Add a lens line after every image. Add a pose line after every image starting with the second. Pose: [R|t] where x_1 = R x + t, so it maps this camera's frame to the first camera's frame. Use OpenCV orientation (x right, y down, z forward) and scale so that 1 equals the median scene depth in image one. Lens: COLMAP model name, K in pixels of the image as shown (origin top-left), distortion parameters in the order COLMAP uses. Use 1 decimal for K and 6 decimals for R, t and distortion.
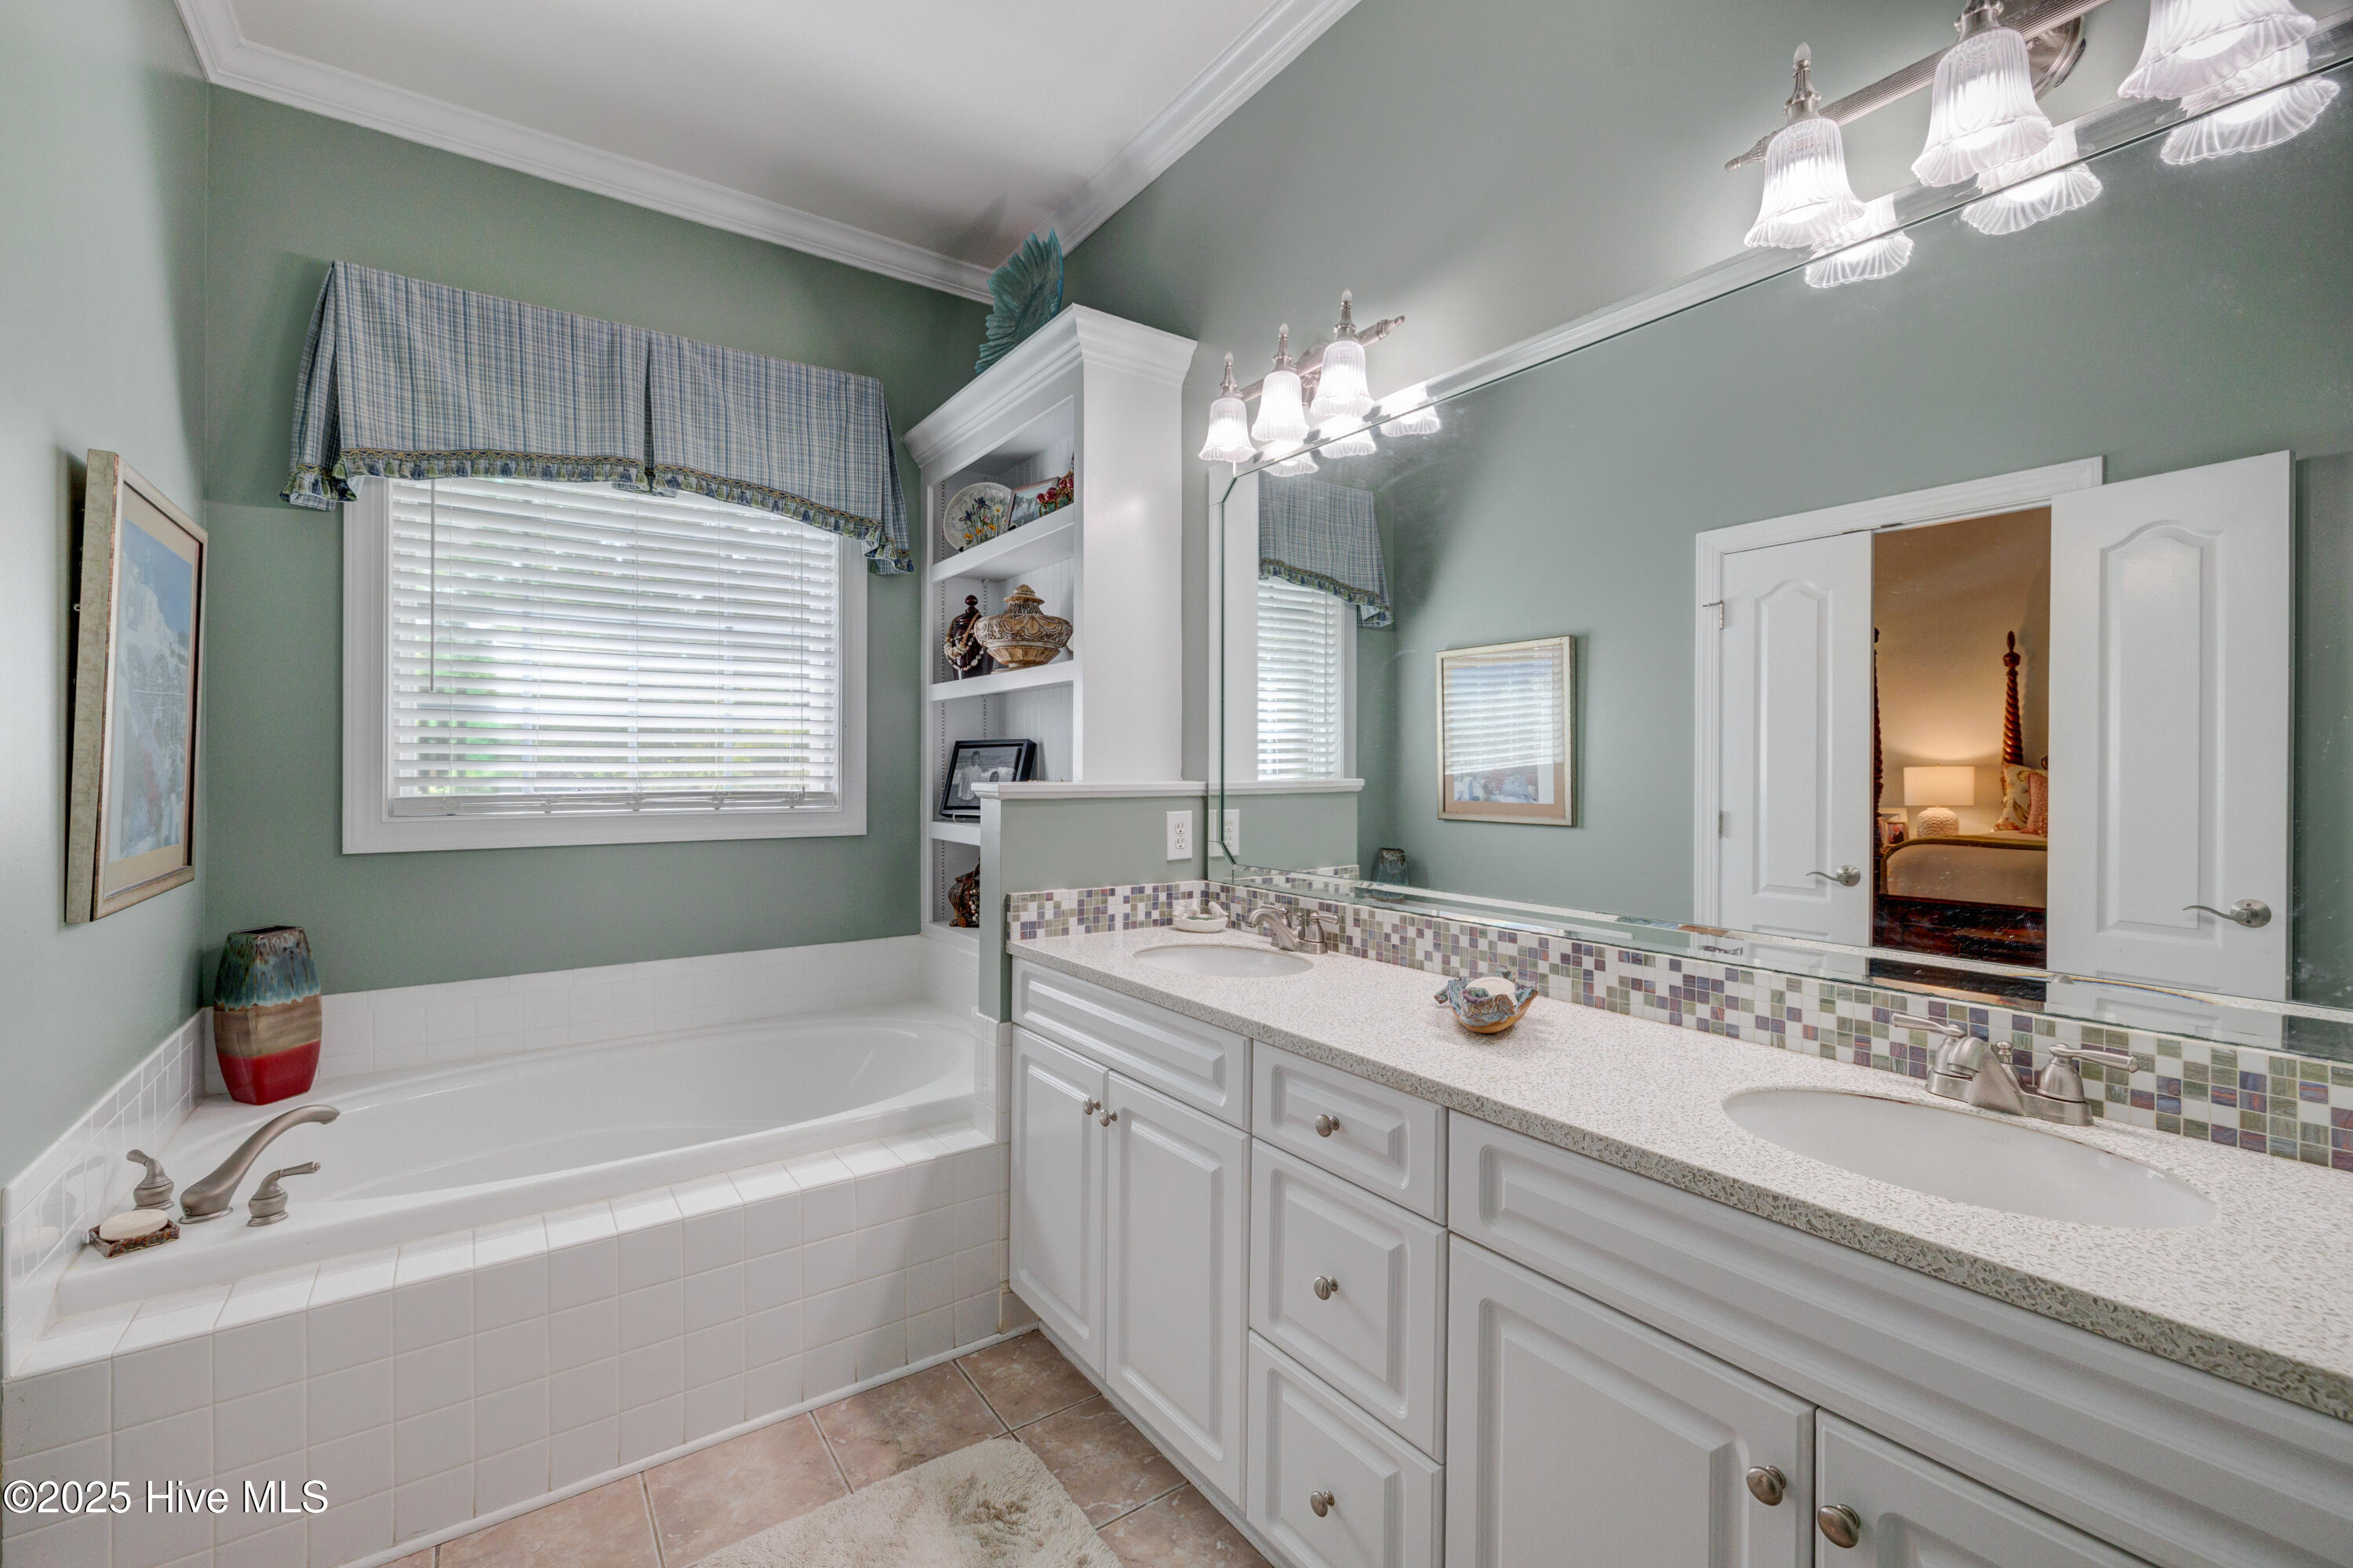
lens RADIAL K [[998.6, 0, 1163.4], [0, 998.6, 775.9], [0, 0, 1]] dist [-0.003981, -0.000514]
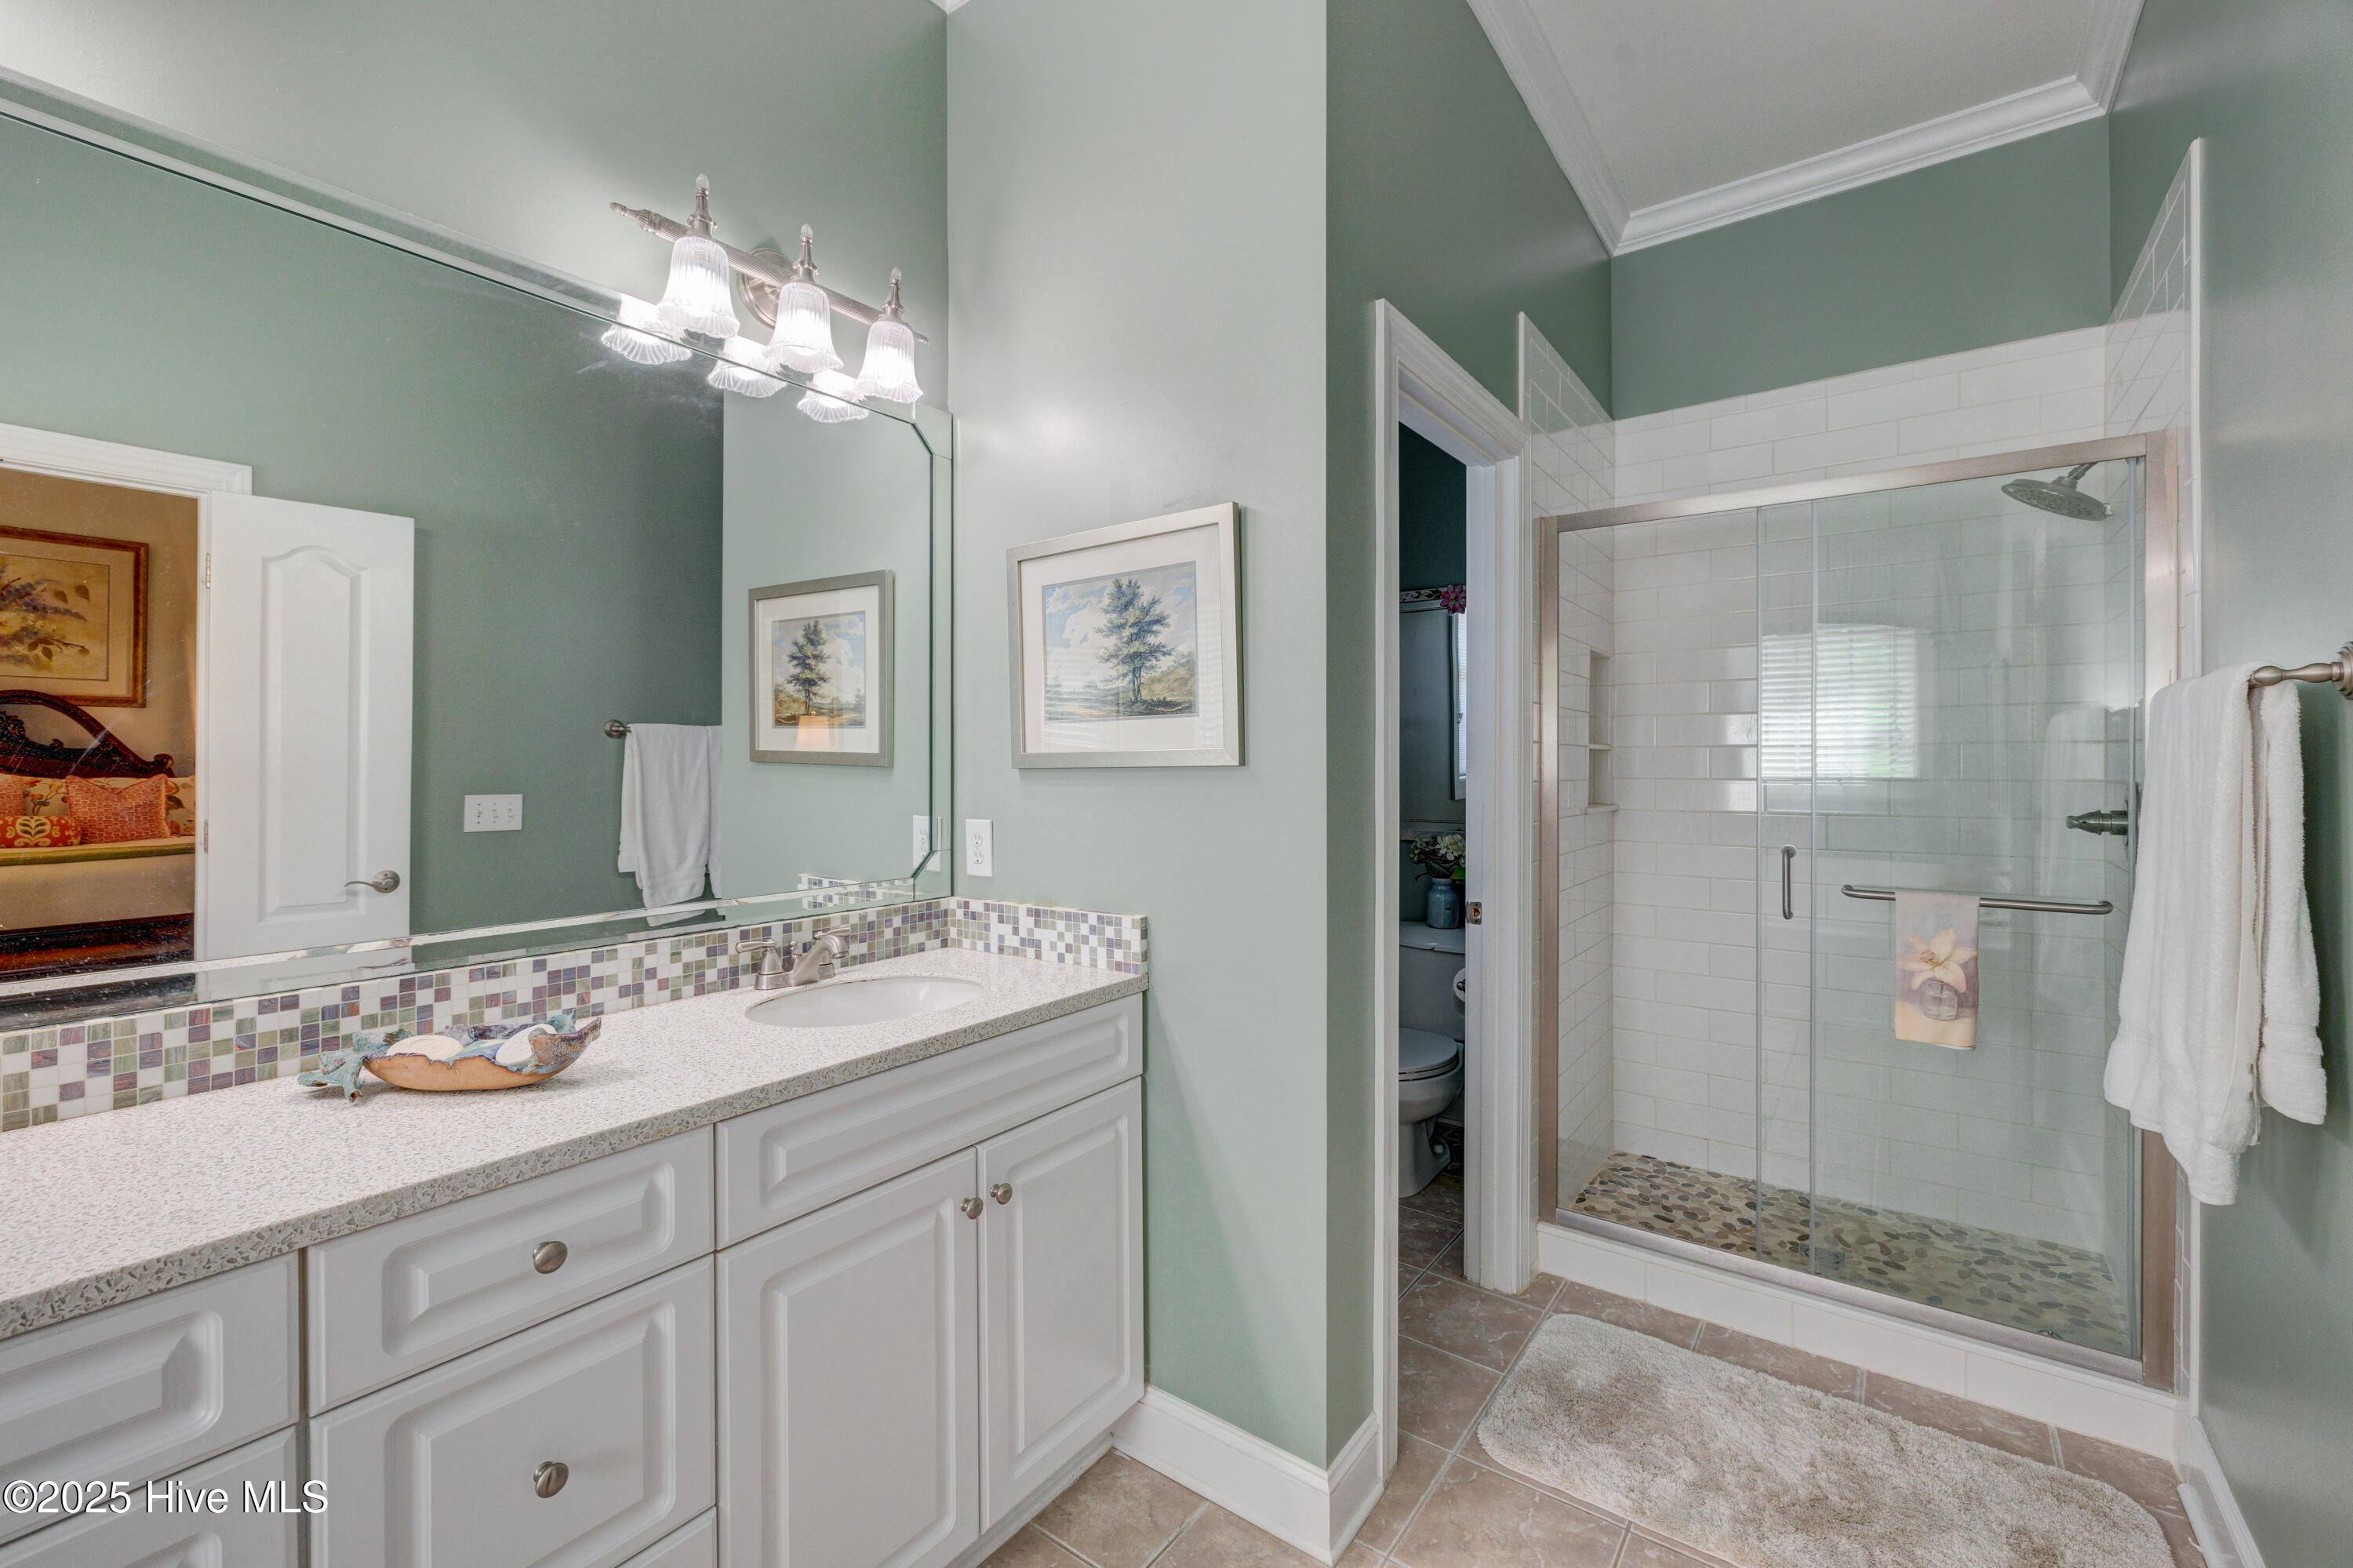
lens RADIAL K [[998.6, 0, 1159.9], [0, 998.6, 770.6], [0, 0, 1]] dist [-0.003981, -0.000514]
pose [[-0.319330, -0.008679, 0.947604, -0.606172], [0.014163, 0.999803, 0.013930, -0.005132], [-0.947538, 0.017869, -0.319144, 0.740541]]
